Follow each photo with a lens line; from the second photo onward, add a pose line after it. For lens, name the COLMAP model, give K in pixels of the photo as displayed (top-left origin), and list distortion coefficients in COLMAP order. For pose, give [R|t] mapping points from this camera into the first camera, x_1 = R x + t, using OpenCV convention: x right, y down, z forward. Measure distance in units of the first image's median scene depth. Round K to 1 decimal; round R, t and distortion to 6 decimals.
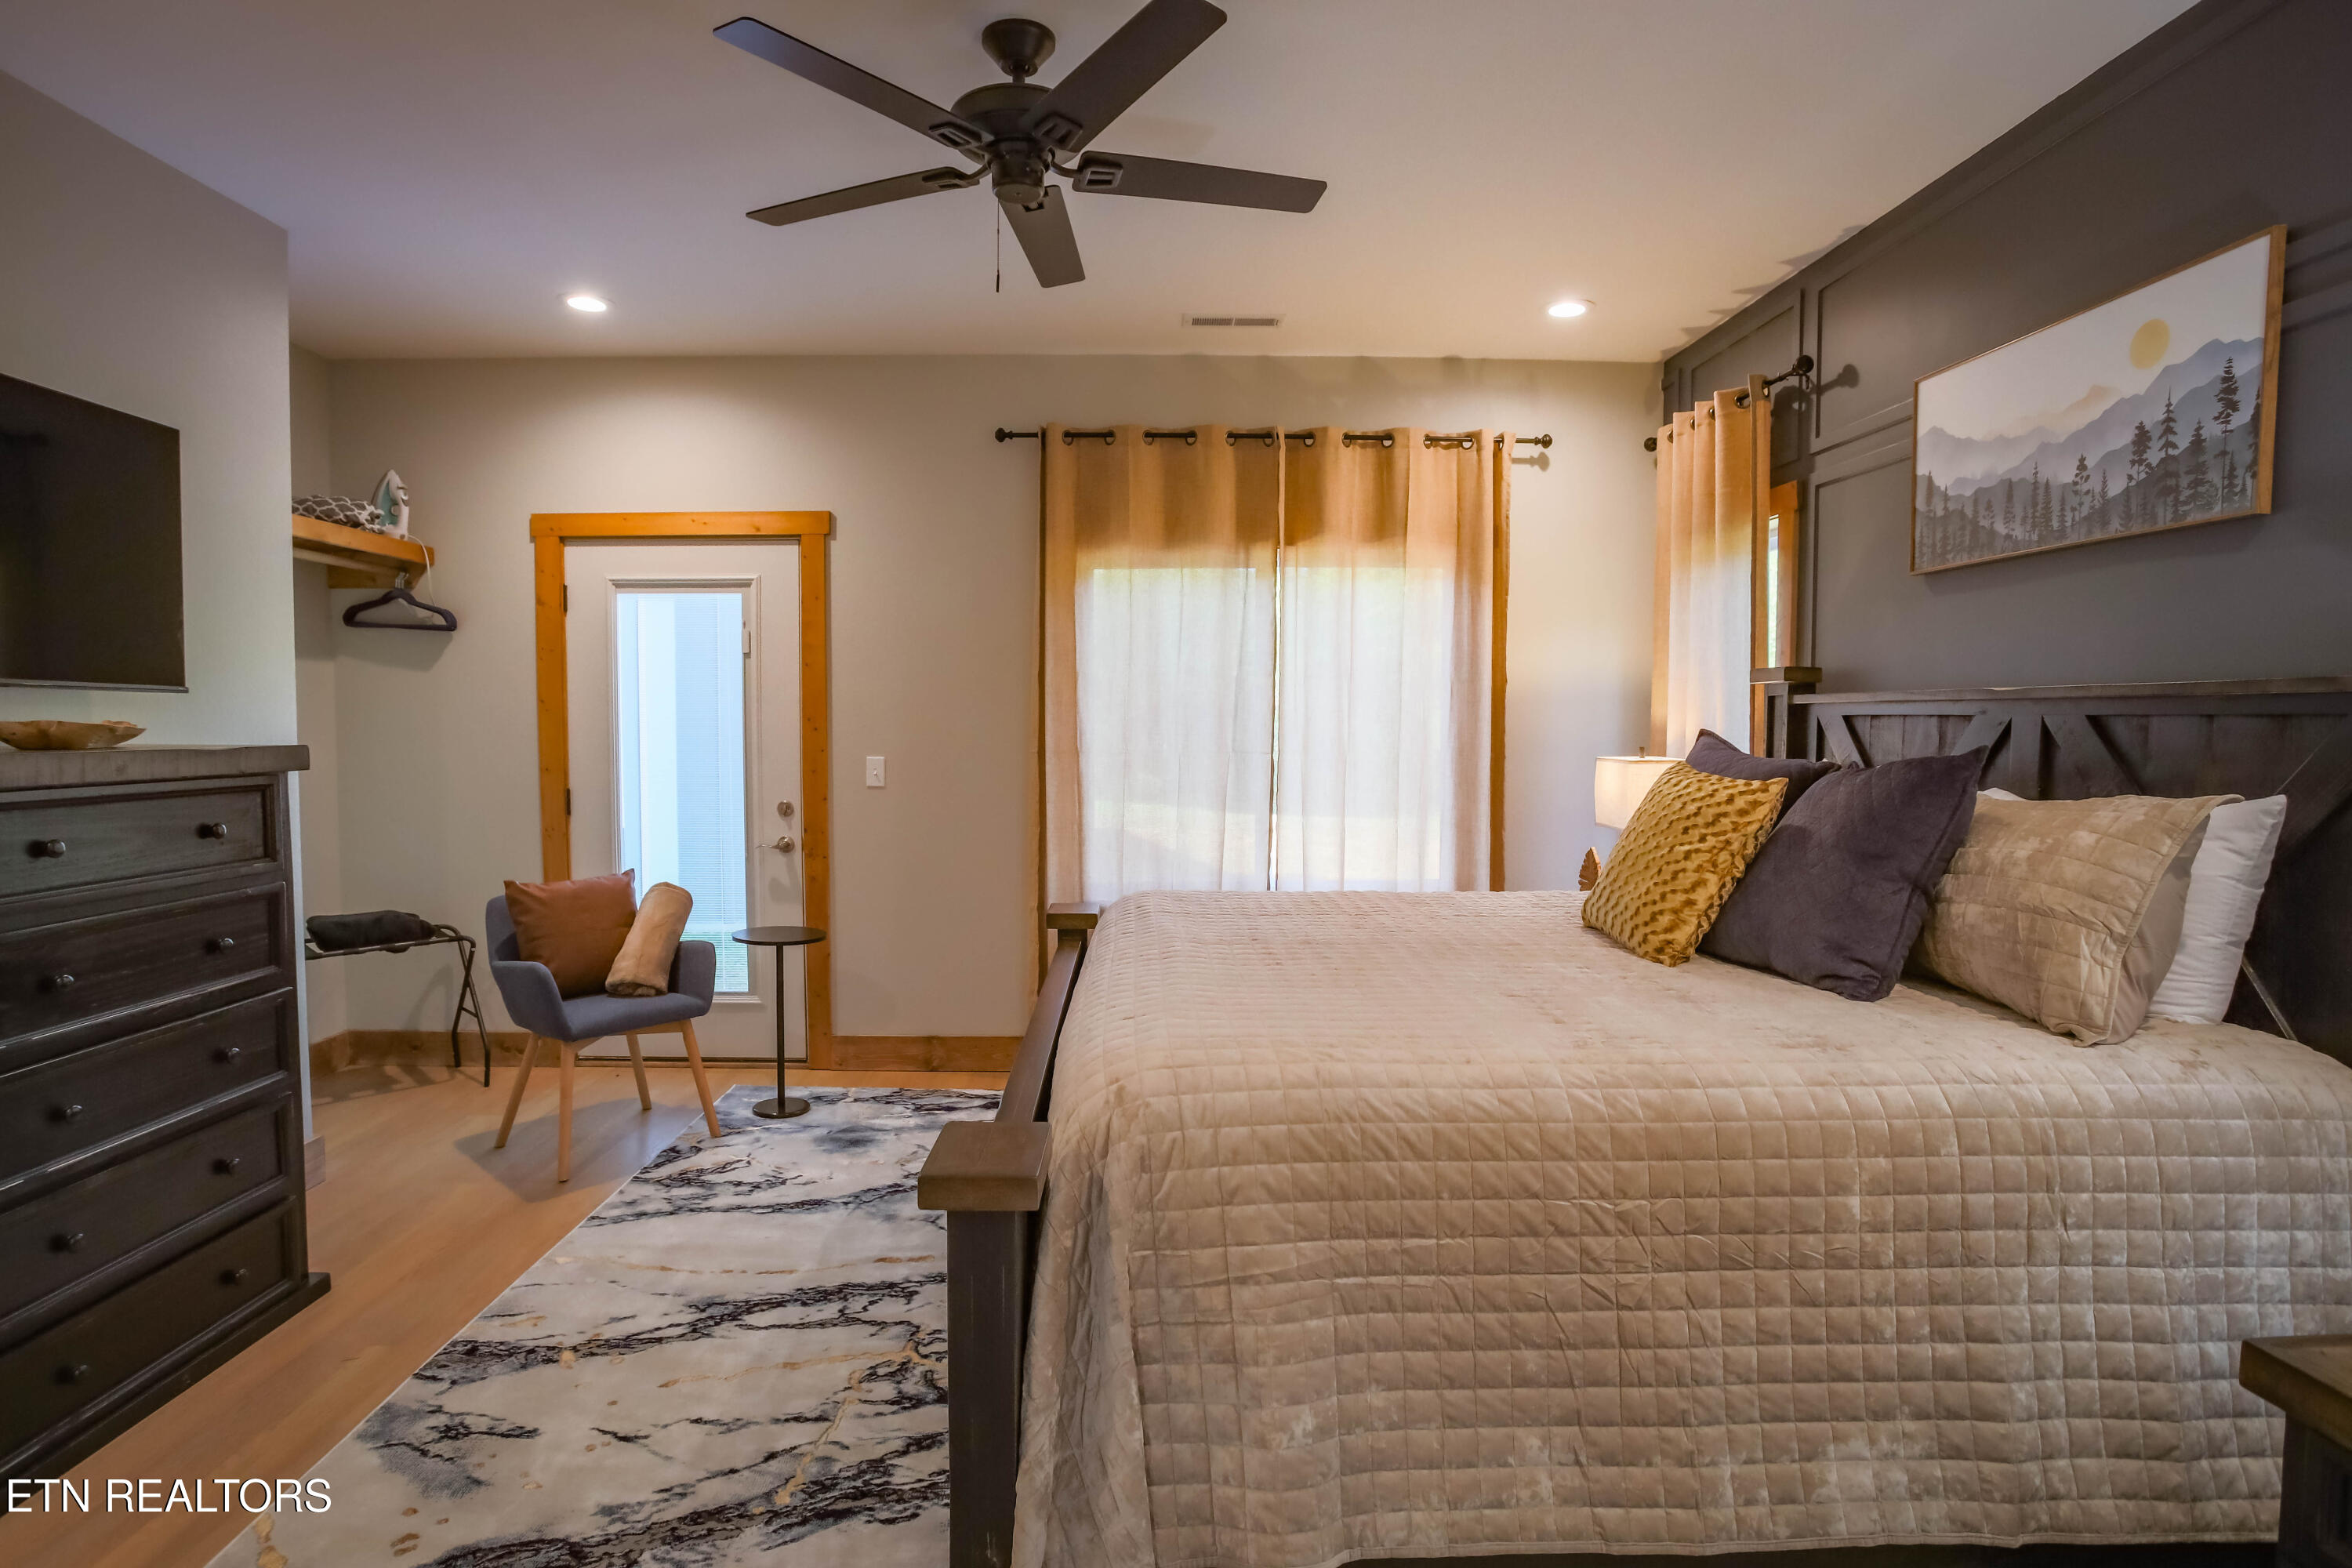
lens RADIAL K [[1235.5, 0, 1220.5], [0, 1235.5, 787.8], [0, 0, 1]] dist [-0.074984, 0.043041]
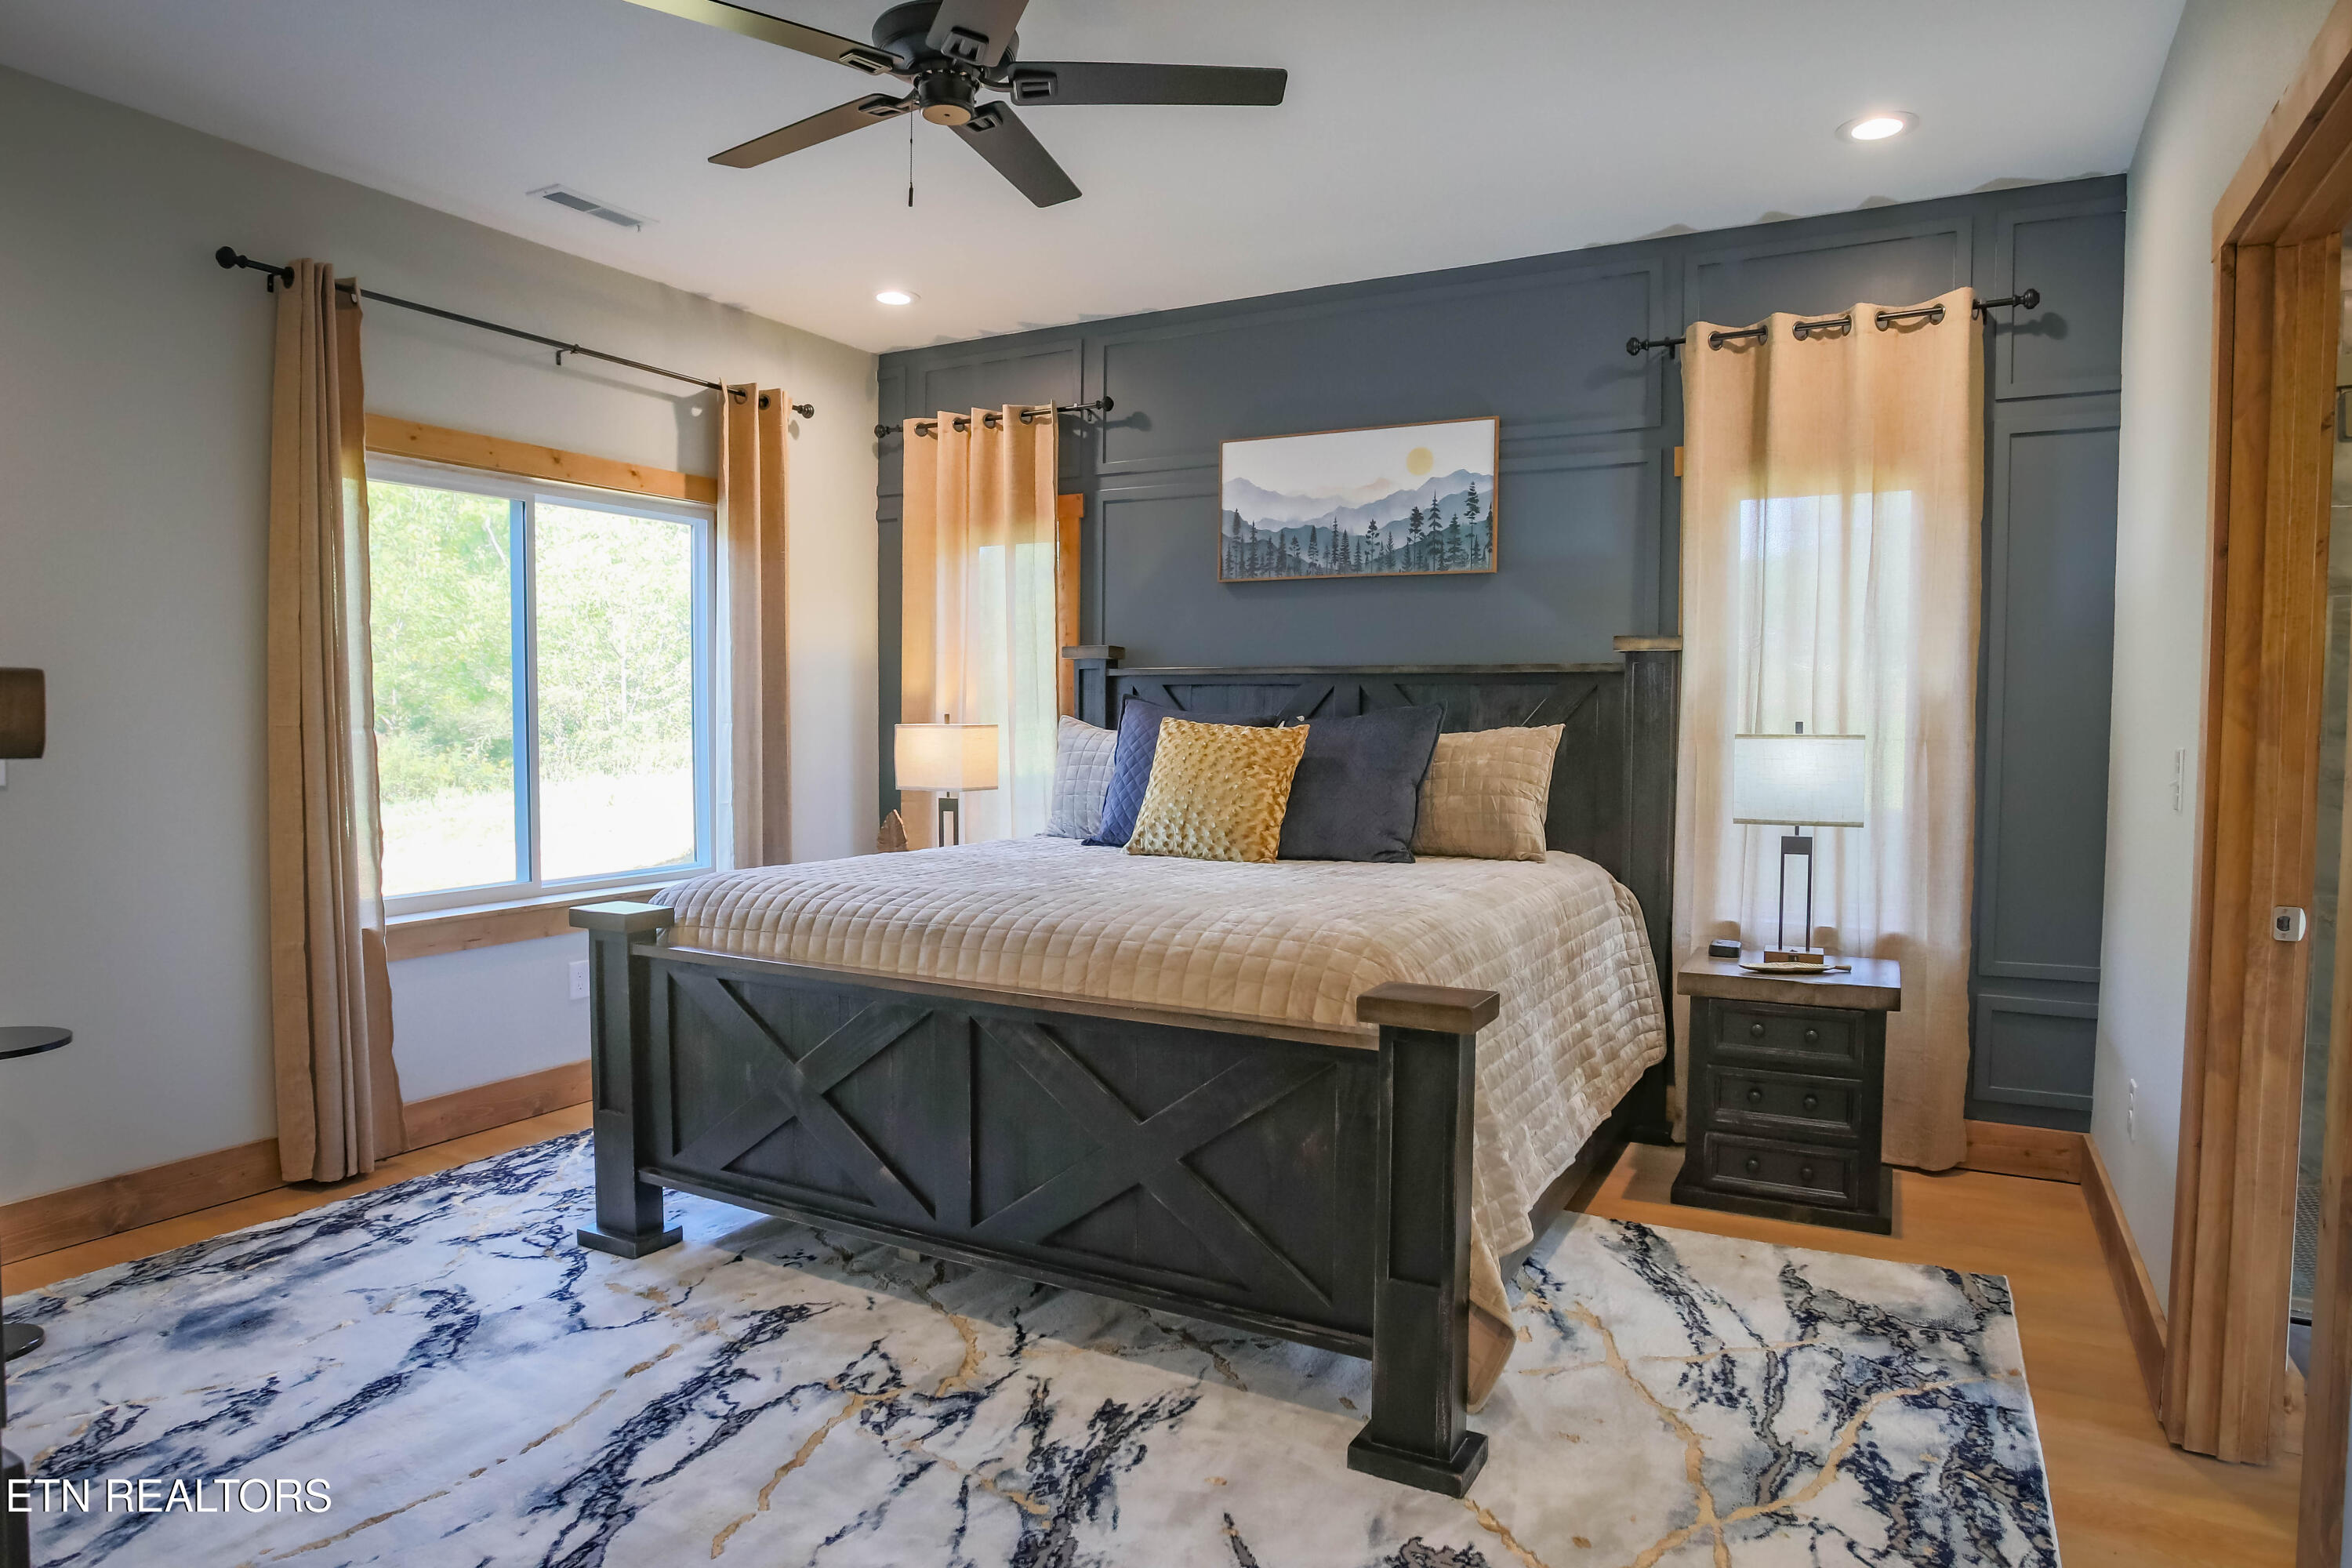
lens RADIAL K [[1334.6, 0, 1236.0], [0, 1334.6, 773.4], [0, 0, 1]] dist [-0.031342, 0.010220]
pose [[0.505310, -0.043485, 0.861842, -0.832666], [0.044405, 0.998717, 0.024356, 0.005987], [-0.861795, 0.025963, 0.506592, 0.250016]]
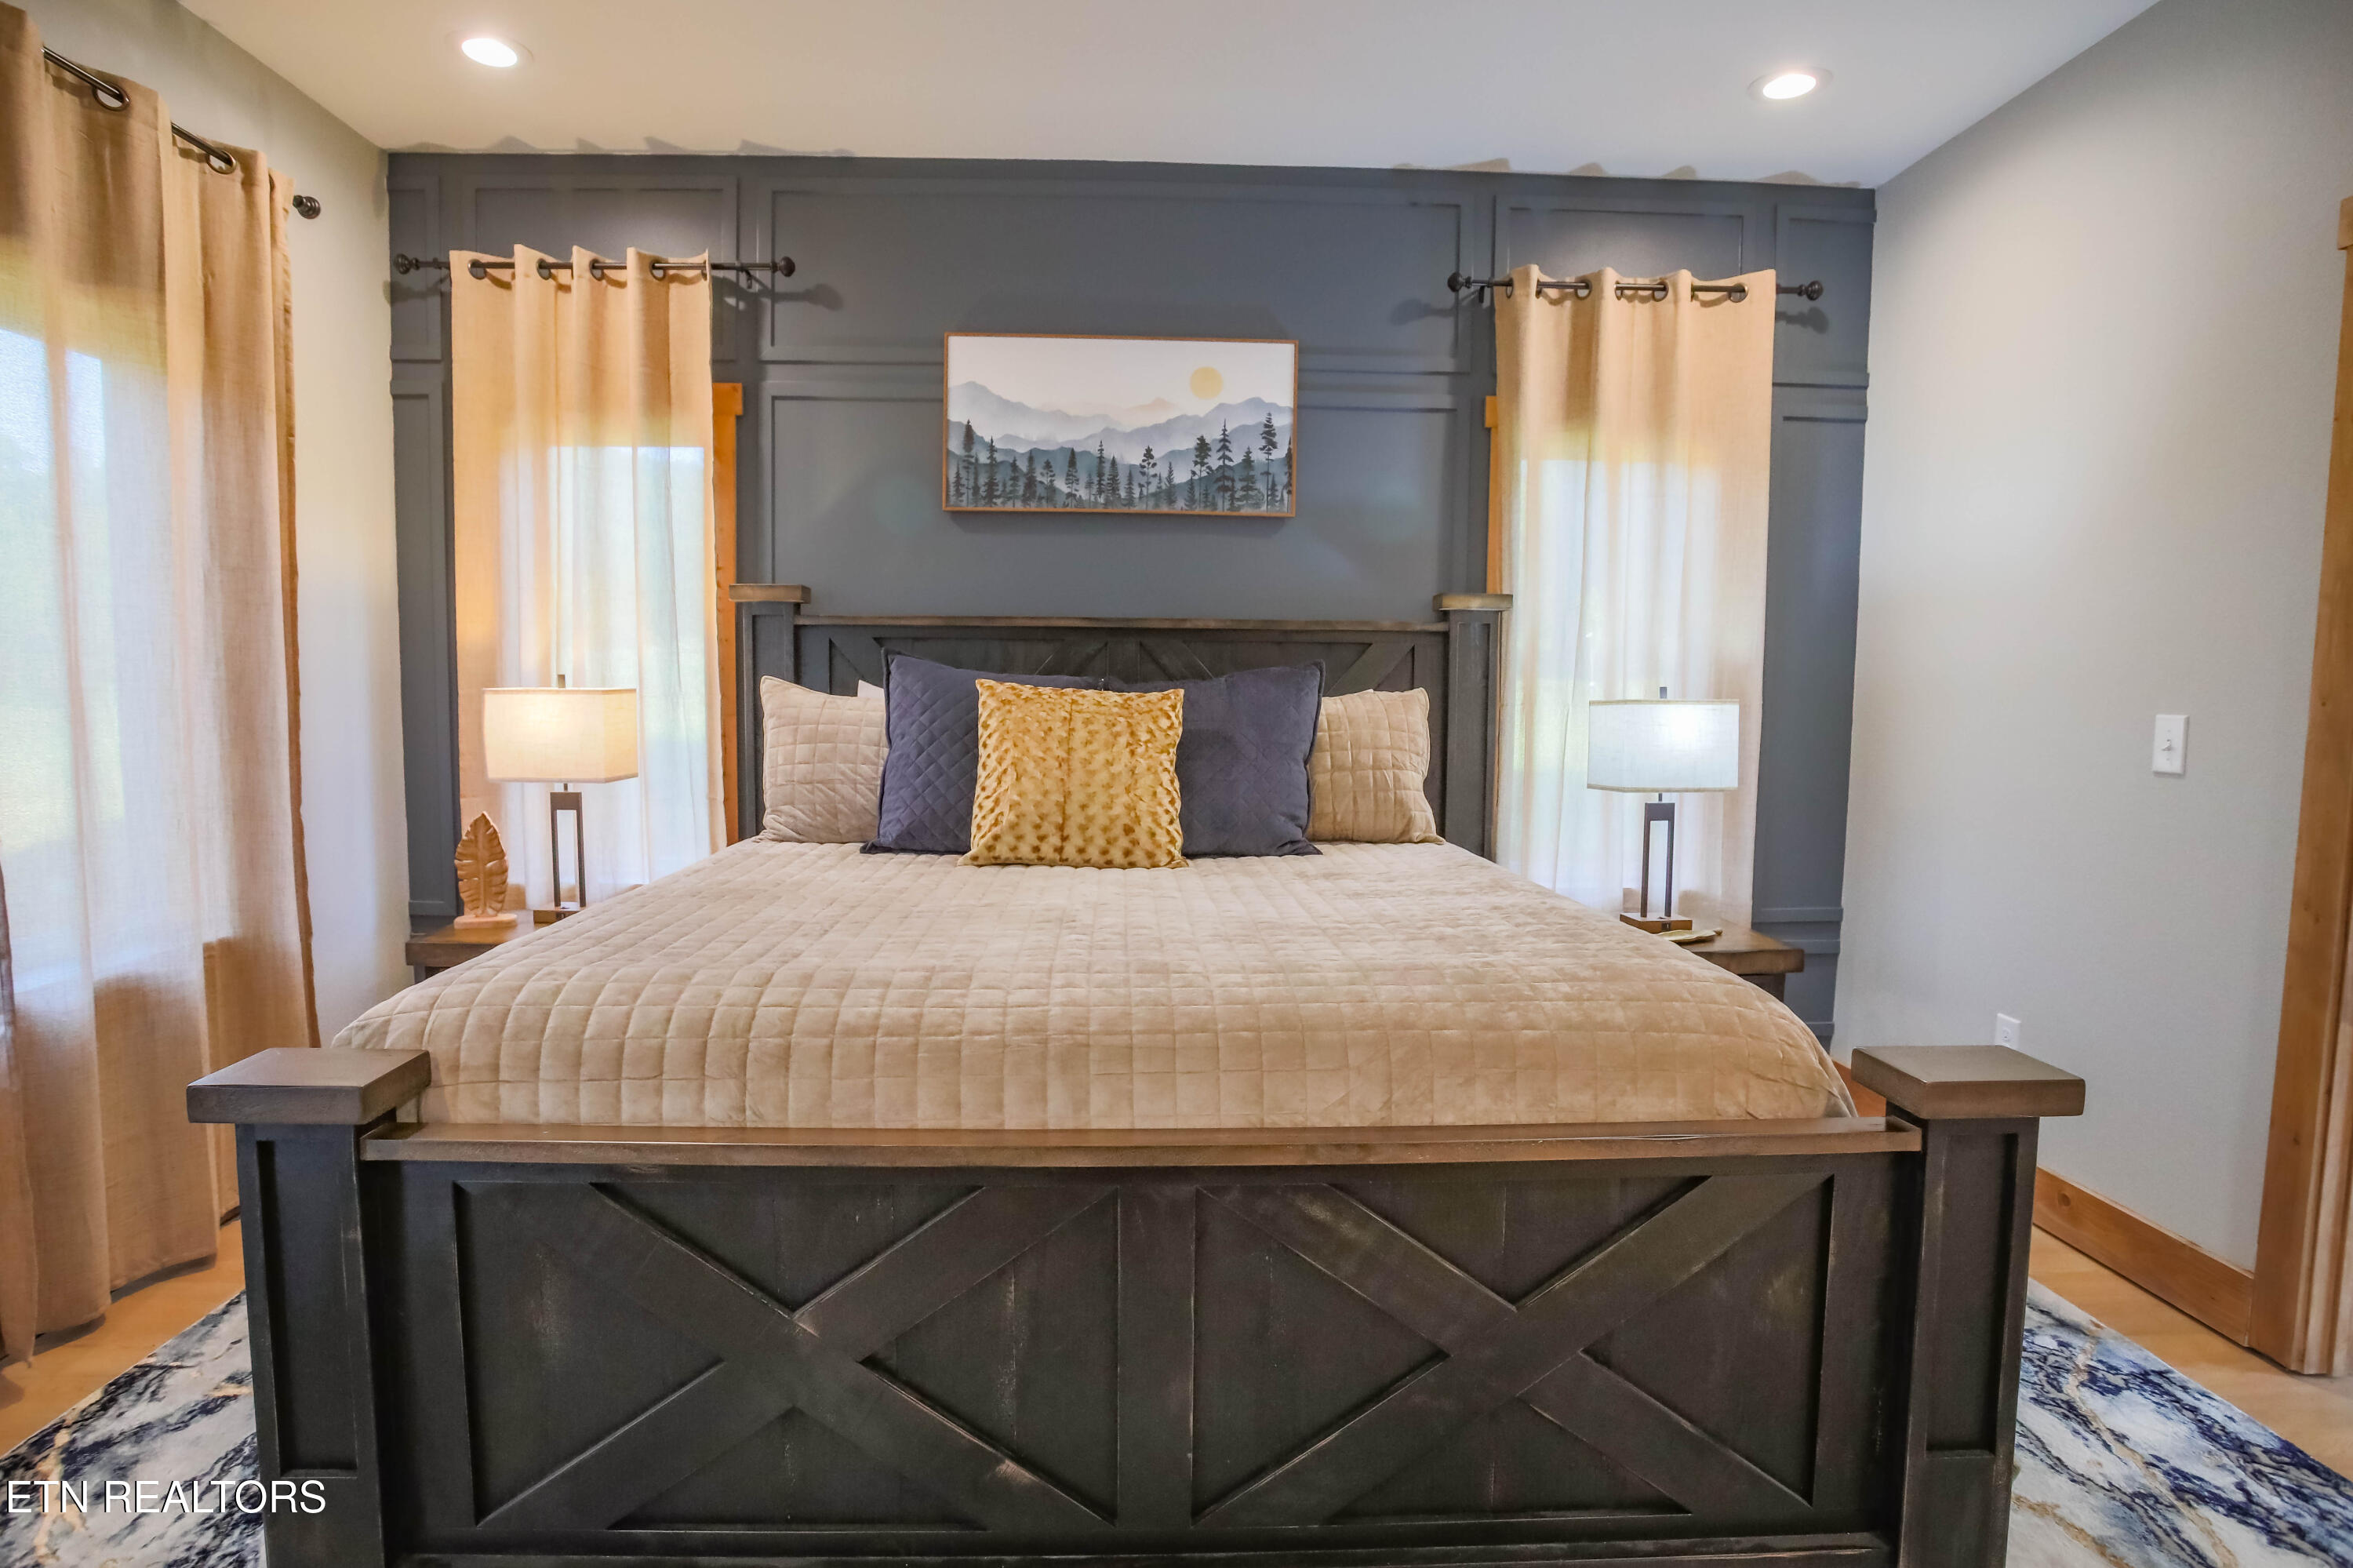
lens RADIAL K [[1236.1, 0, 1221.0], [0, 1236.1, 787.8], [0, 0, 1]] dist [-0.074984, 0.043041]
pose [[0.027468, -0.093094, 0.995278, -0.630405], [0.044099, 0.994798, 0.091832, -0.018302], [-0.998649, 0.041369, 0.031431, 0.819261]]
